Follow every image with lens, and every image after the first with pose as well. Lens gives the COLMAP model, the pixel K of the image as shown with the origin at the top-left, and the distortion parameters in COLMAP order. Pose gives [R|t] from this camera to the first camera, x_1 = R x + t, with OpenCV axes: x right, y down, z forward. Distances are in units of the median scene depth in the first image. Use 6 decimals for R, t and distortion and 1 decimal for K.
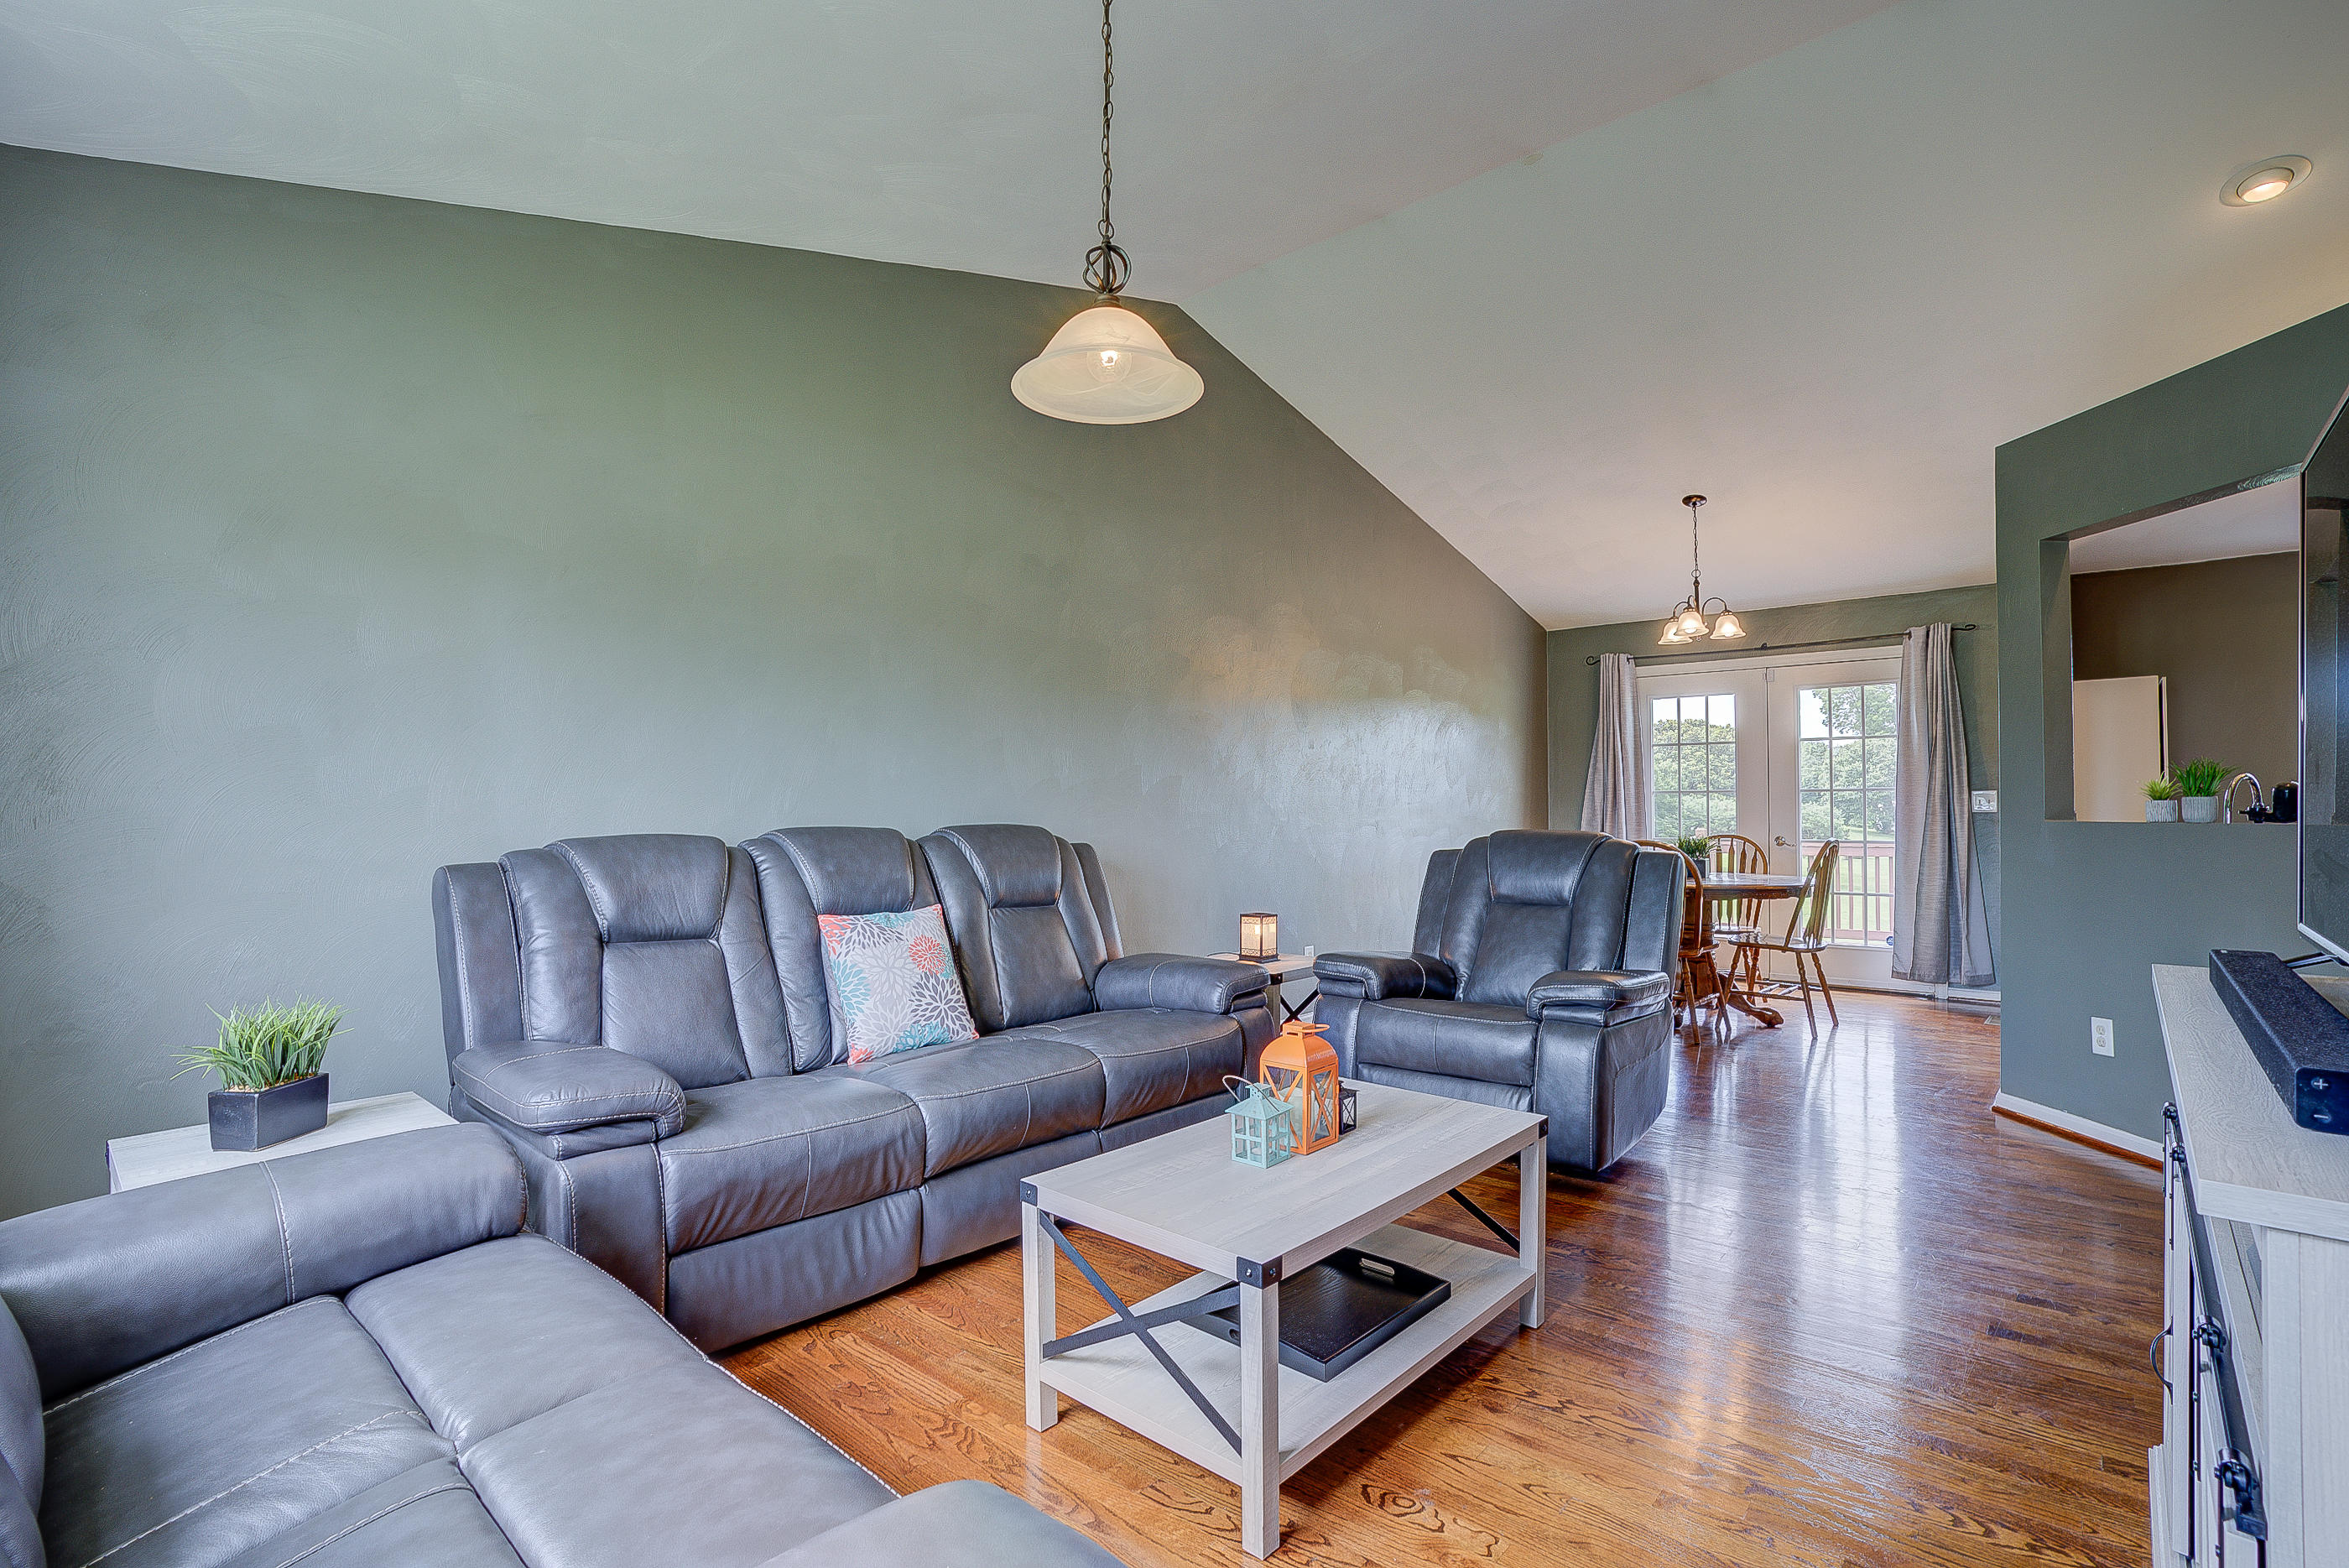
lens RADIAL K [[1087.6, 0, 1179.0], [0, 1087.6, 786.6], [0, 0, 1]] dist [-0.064790, 0.028842]
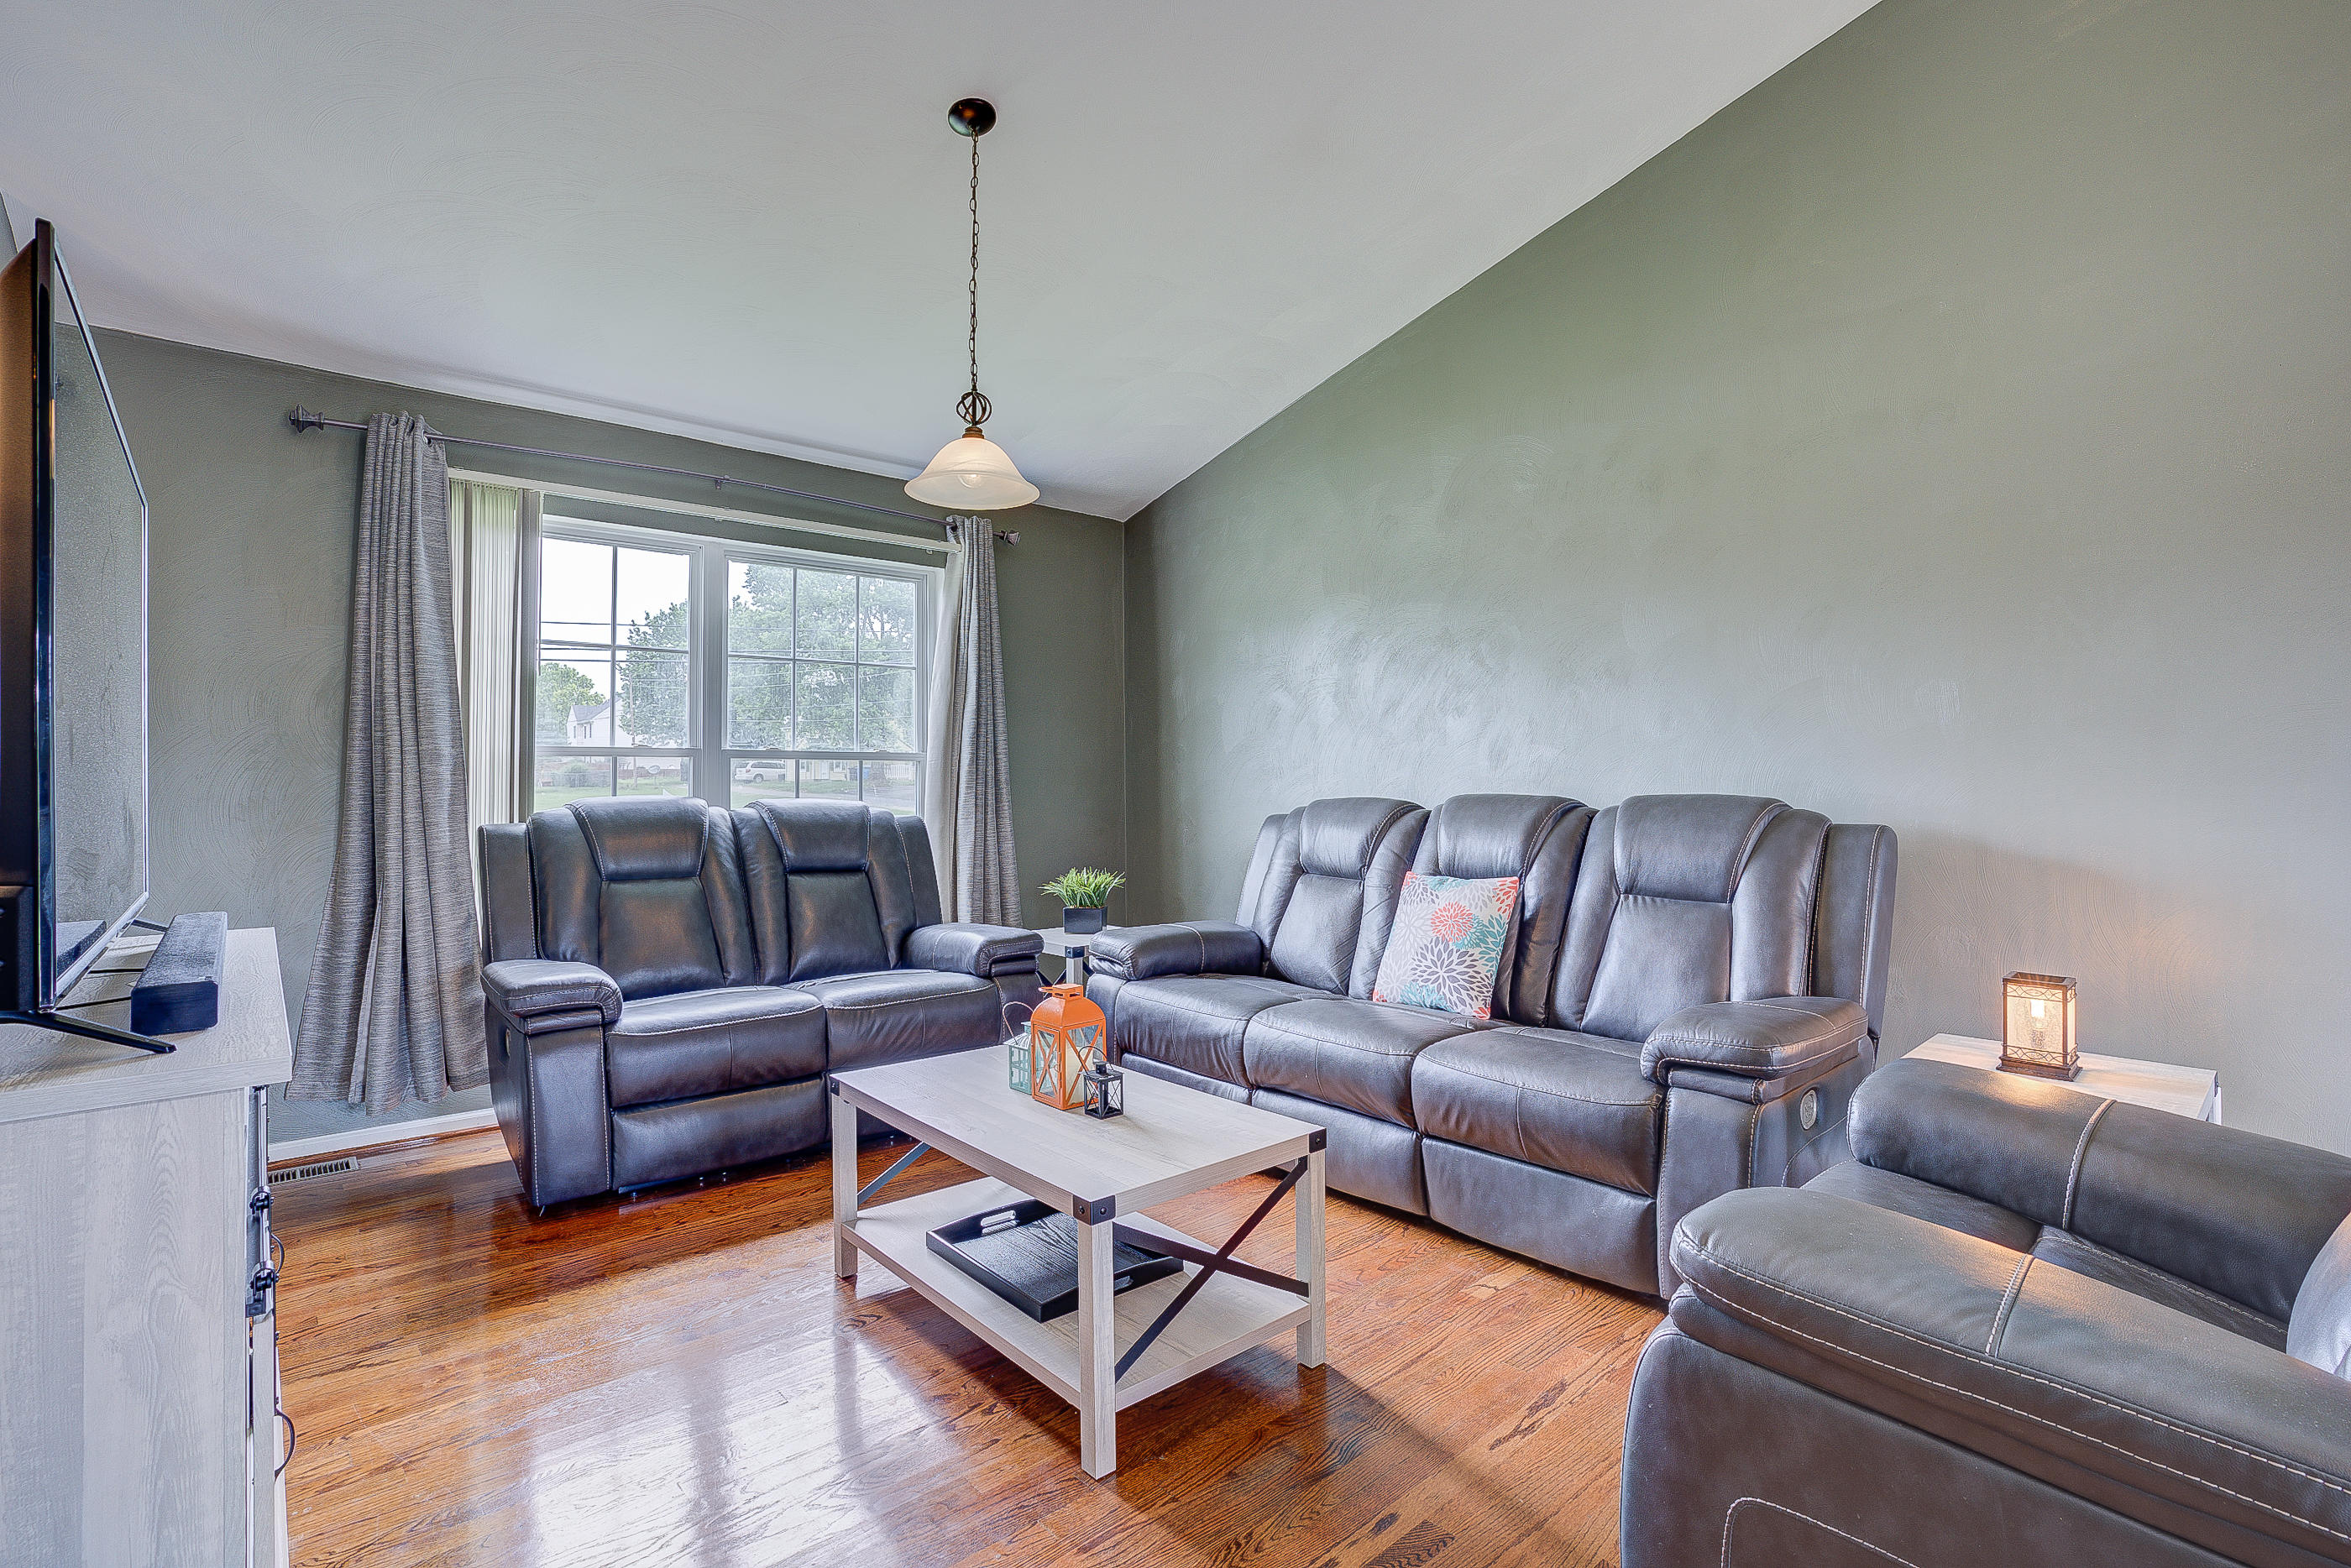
lens RADIAL K [[1096.1, 0, 1172.8], [0, 1096.1, 781.1], [0, 0, 1]] dist [-0.094507, 0.038484]
pose [[-0.134531, 0.004407, -0.990900, 0.413872], [0.026133, 0.999658, 0.000898, 0.008812], [0.990565, -0.025774, -0.134600, 0.446448]]
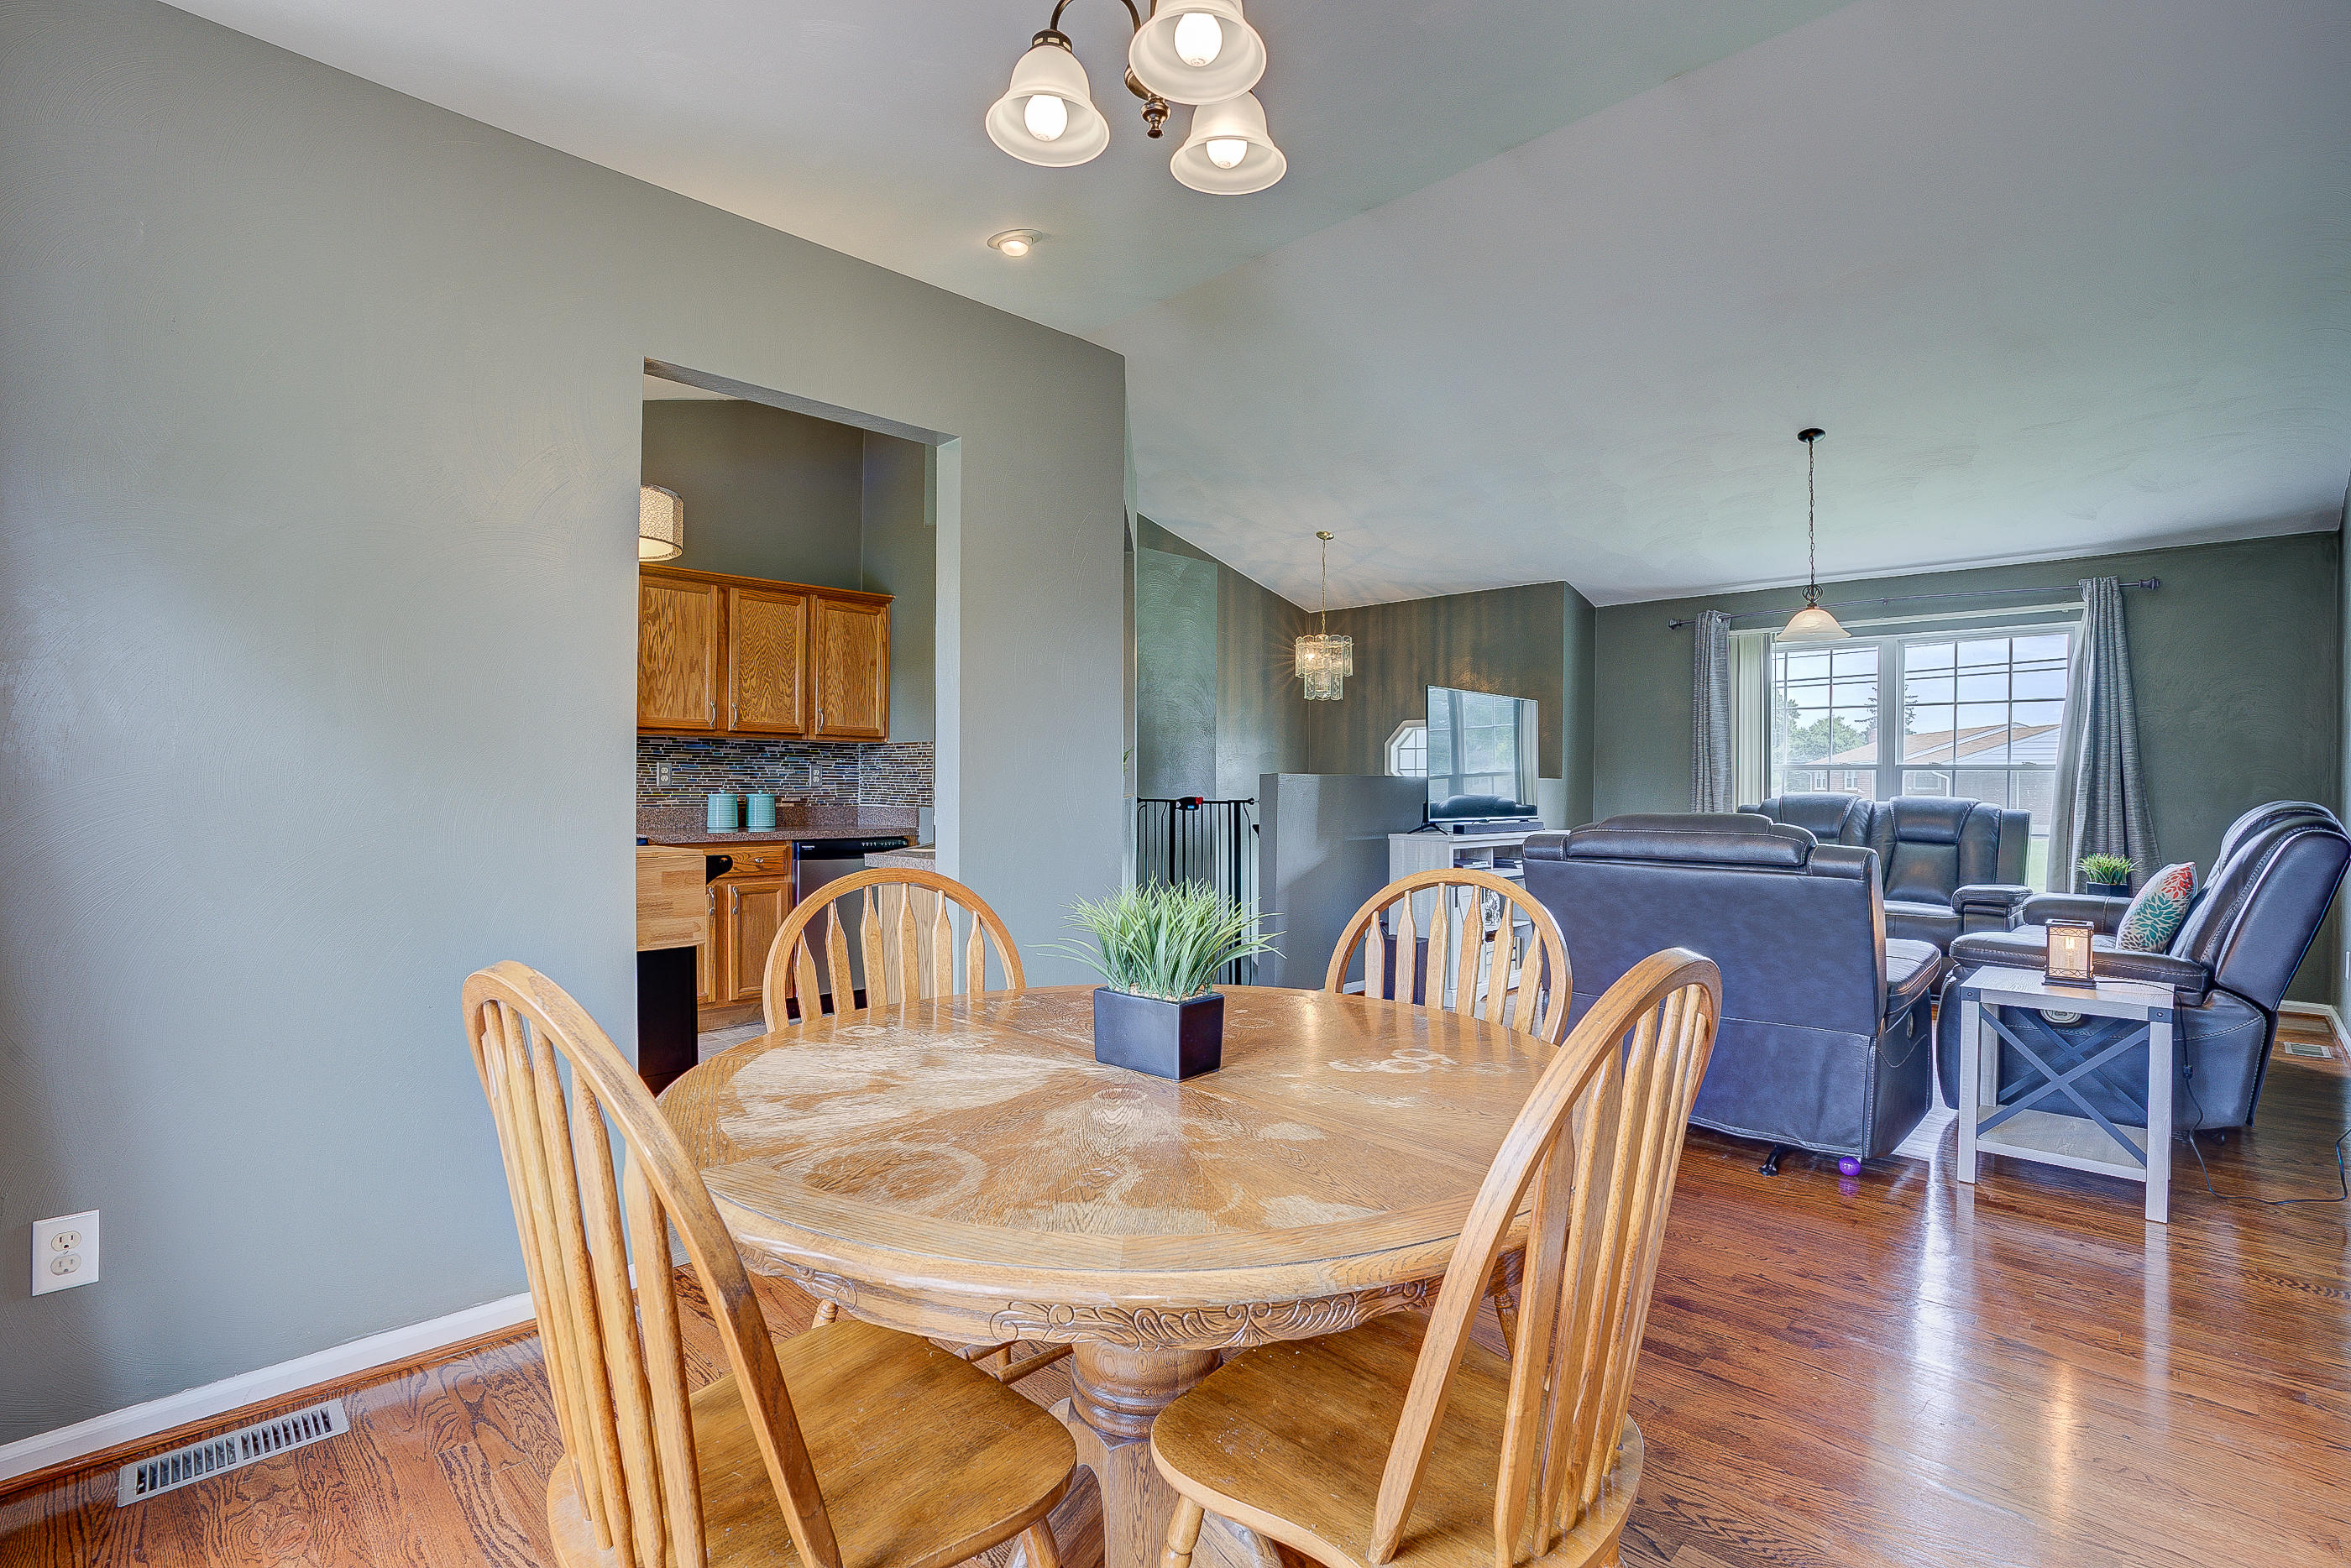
lens RADIAL K [[1085.4, 0, 1185.0], [0, 1085.4, 790.6], [0, 0, 1]] dist [-0.070083, 0.026346]
pose [[-0.998602, 0.000835, 0.052856, 0.444189], [-0.000038, 0.999864, -0.016513, 0.026837], [-0.052863, -0.016492, -0.998466, 1.196573]]
